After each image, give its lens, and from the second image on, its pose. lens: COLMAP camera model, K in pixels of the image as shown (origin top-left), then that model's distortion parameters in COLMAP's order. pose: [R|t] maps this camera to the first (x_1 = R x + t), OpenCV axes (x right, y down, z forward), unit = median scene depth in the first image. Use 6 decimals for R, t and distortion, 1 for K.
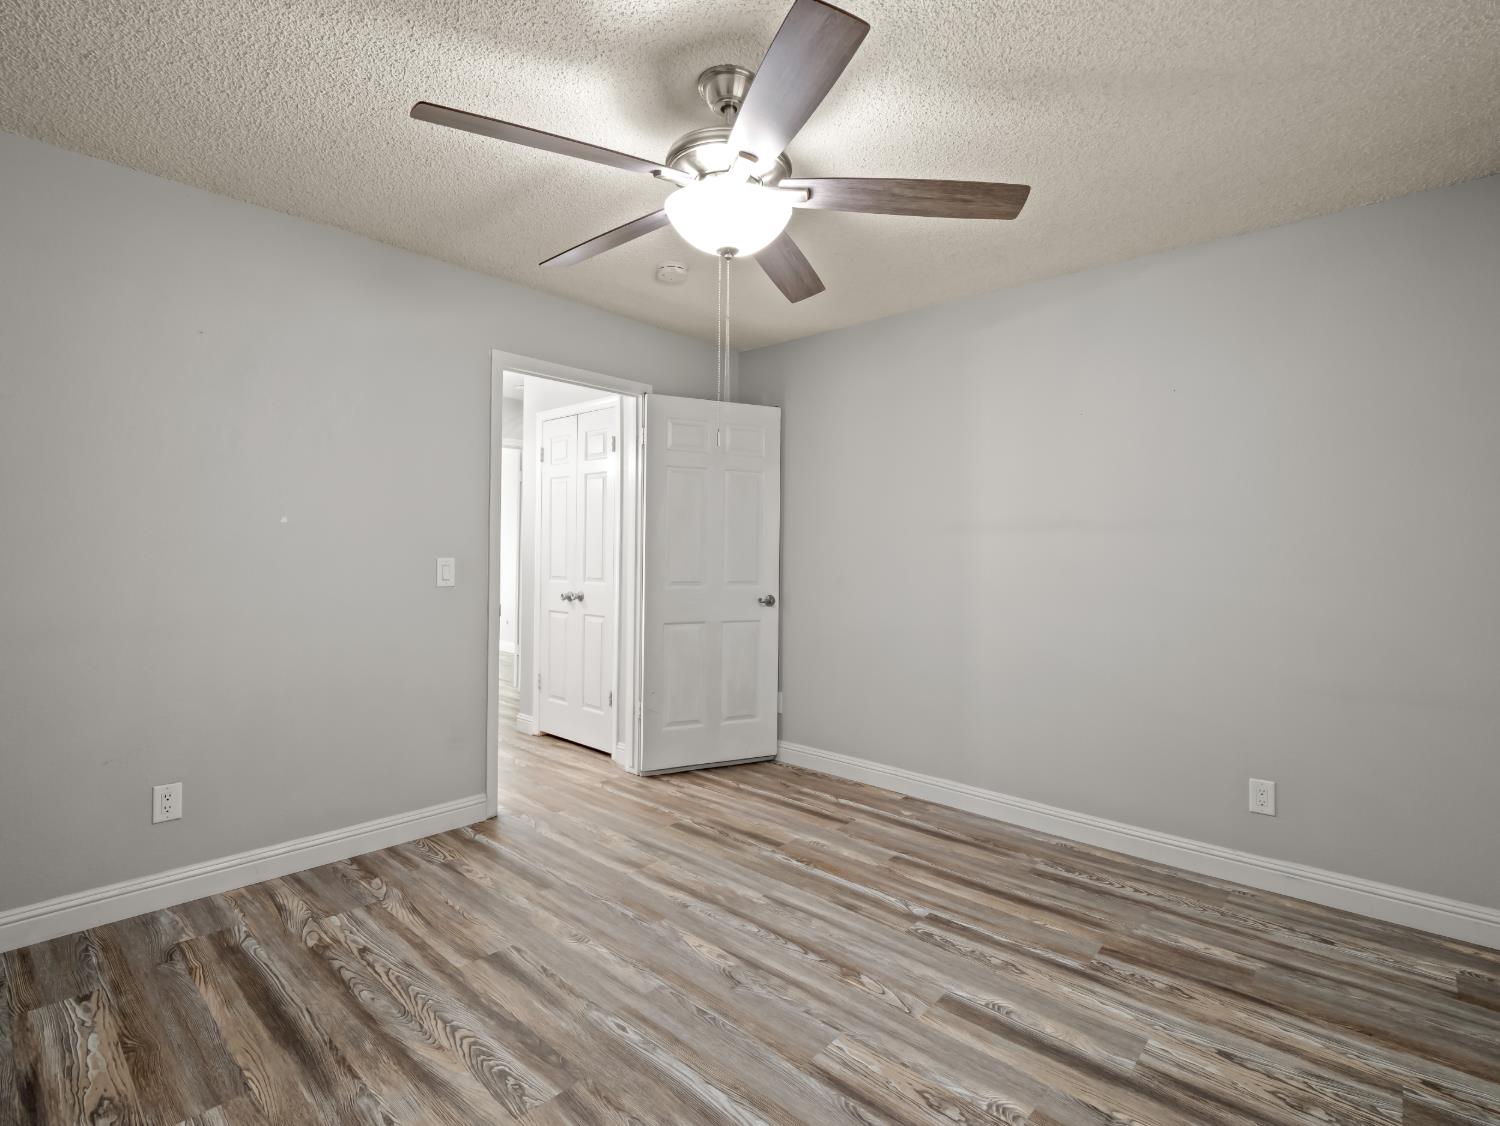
lens RADIAL K [[723.0, 0, 749.1], [0, 723.0, 560.5], [0, 0, 1]] dist [-0.016949, -0.000574]
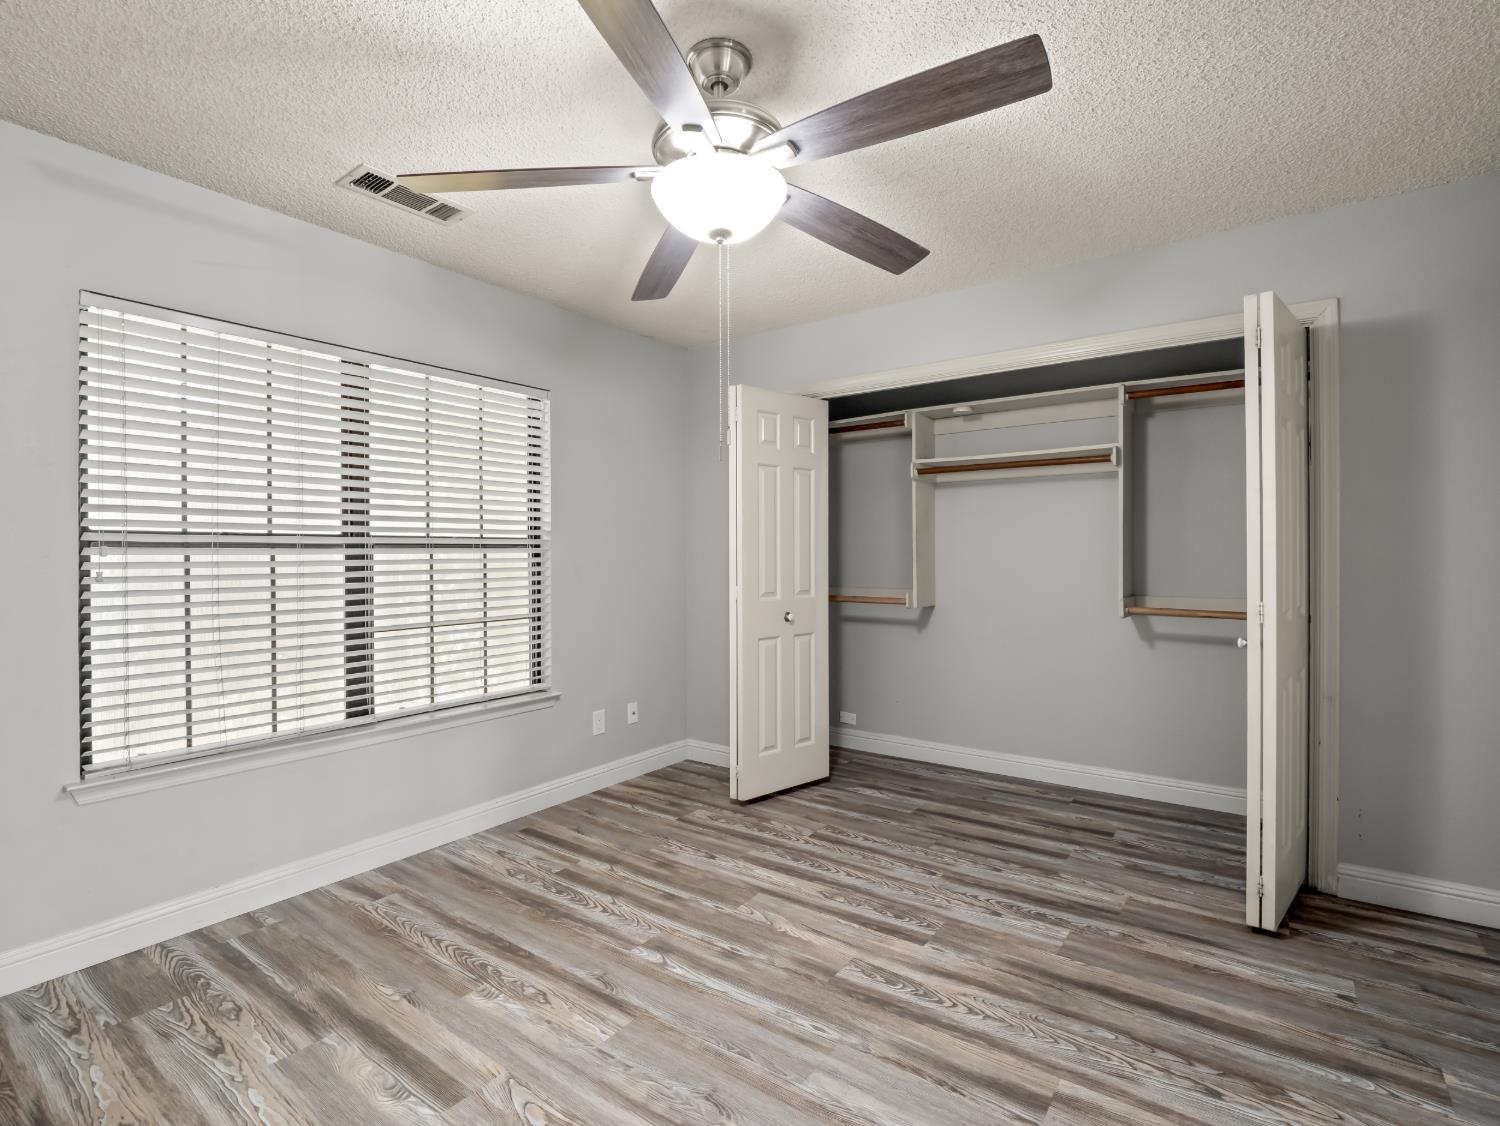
lens RADIAL K [[723.0, 0, 749.1], [0, 723.0, 560.5], [0, 0, 1]] dist [-0.016949, -0.000574]
pose [[-0.994125, -0.007460, -0.107979, 0.033118], [-0.009762, 0.999736, 0.020800, -0.027309], [0.107796, 0.021732, -0.993936, 1.972699]]
